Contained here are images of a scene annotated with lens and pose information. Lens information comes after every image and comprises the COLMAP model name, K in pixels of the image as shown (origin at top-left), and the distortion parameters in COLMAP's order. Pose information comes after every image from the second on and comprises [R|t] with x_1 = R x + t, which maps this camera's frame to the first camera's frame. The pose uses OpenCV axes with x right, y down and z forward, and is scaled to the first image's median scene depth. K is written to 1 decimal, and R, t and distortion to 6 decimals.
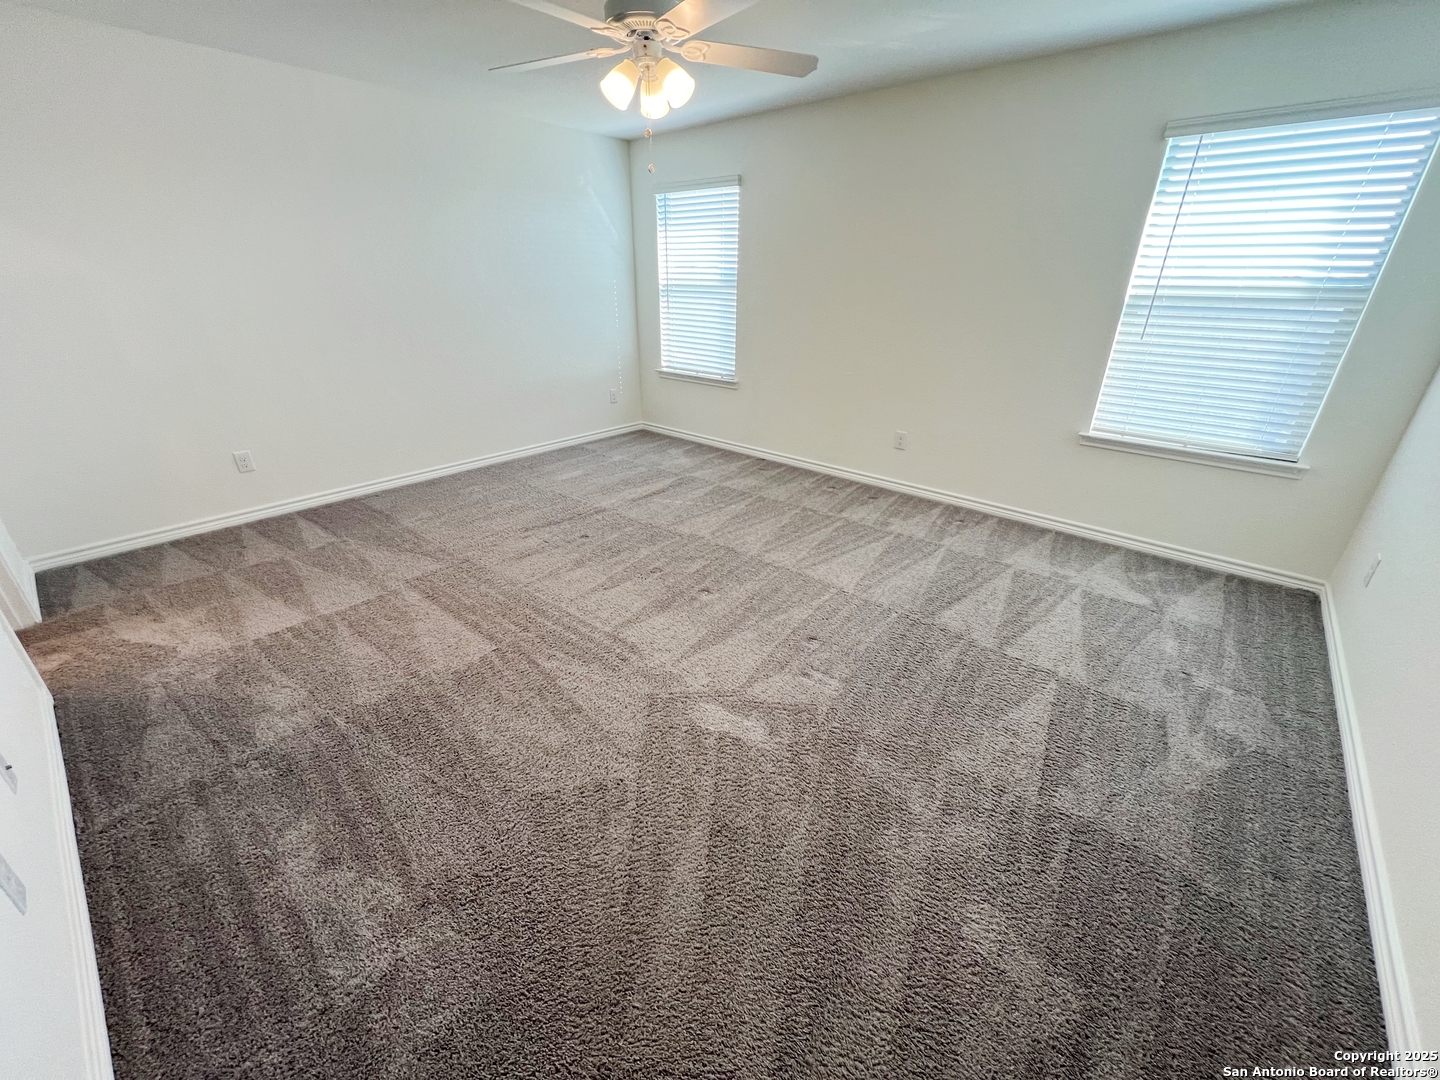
lens RADIAL K [[575.7, 0, 719.4], [0, 575.7, 537.4], [0, 0, 1]] dist [0.000154, 0.000281]
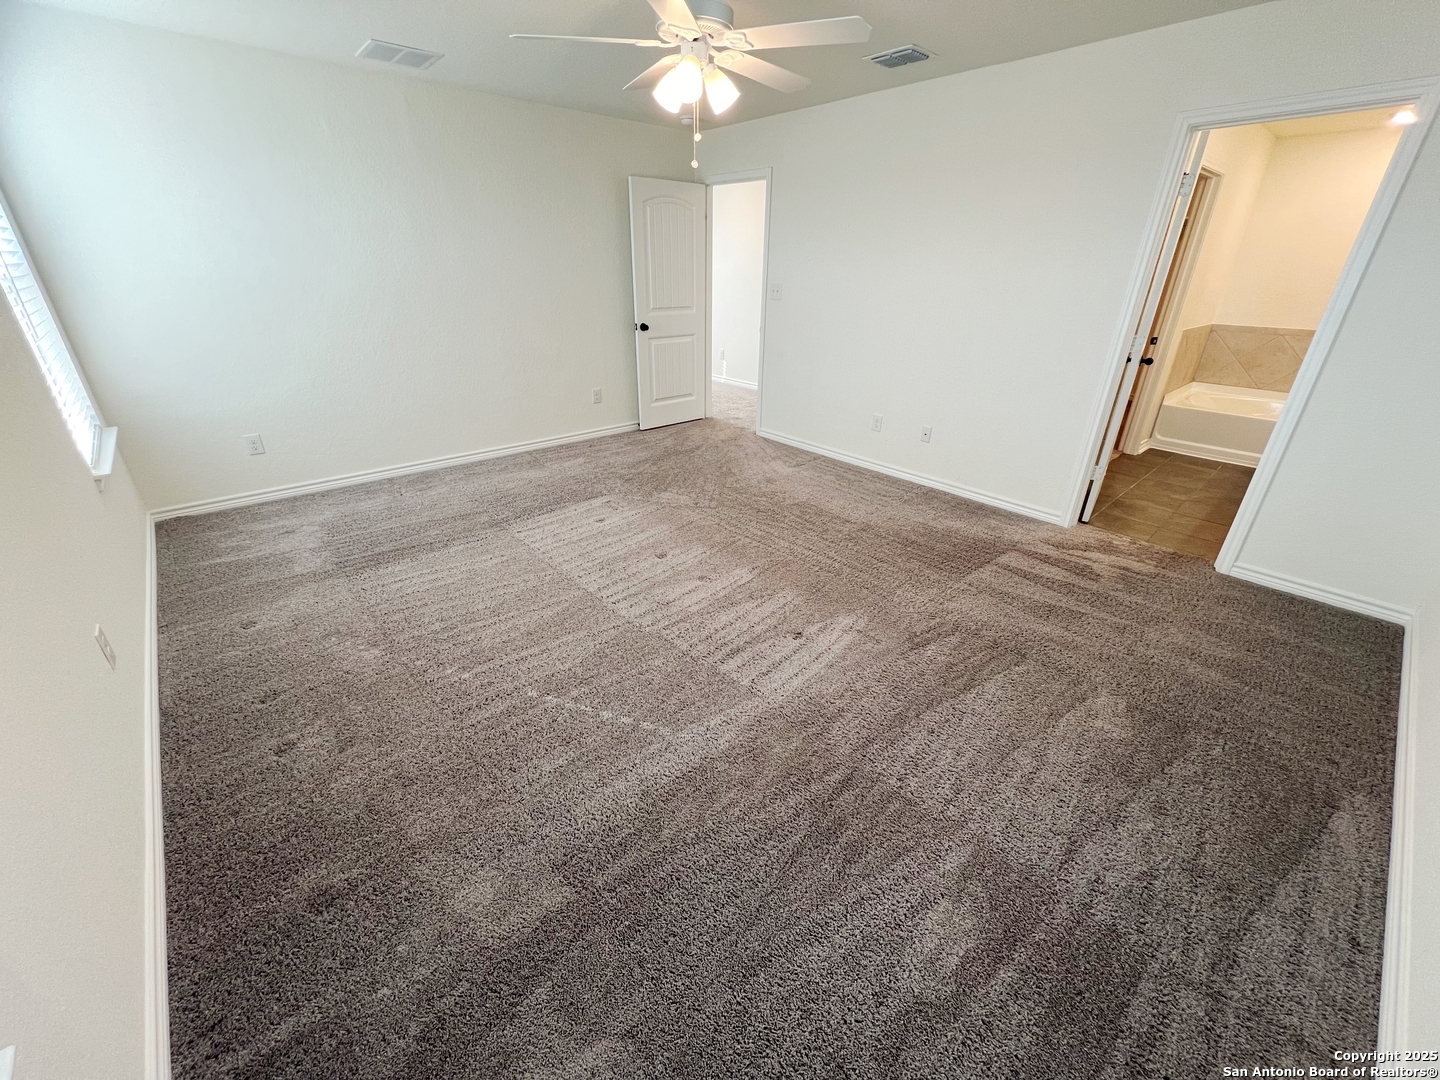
lens RADIAL K [[575.7, 0, 719.4], [0, 575.7, 537.4], [0, 0, 1]] dist [0.000154, 0.000281]
pose [[-0.991548, -0.074794, 0.106009, -0.227582], [0.033955, 0.639010, 0.768449, -0.705911], [-0.125216, 0.765554, -0.631069, 1.517545]]
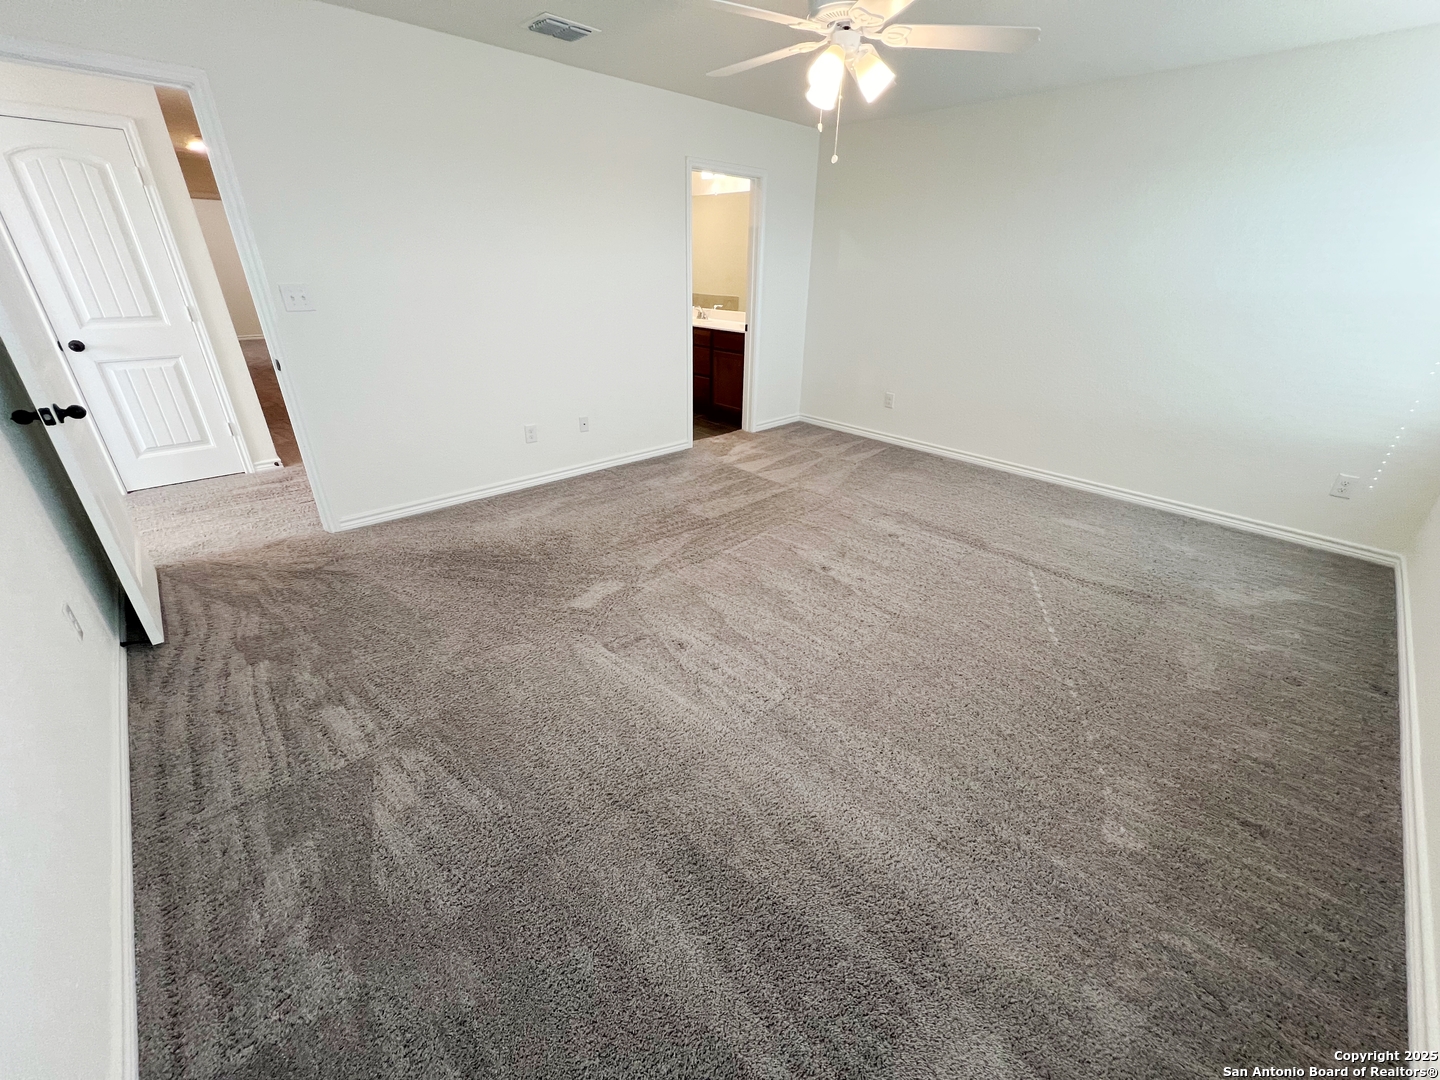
lens RADIAL K [[575.7, 0, 719.4], [0, 575.7, 537.4], [0, 0, 1]] dist [0.000154, 0.000281]
pose [[-0.103133, 0.414143, -0.904350, 0.753189], [-0.431225, 0.800695, 0.415852, -0.307712], [0.896331, 0.432866, 0.096011, 0.708765]]
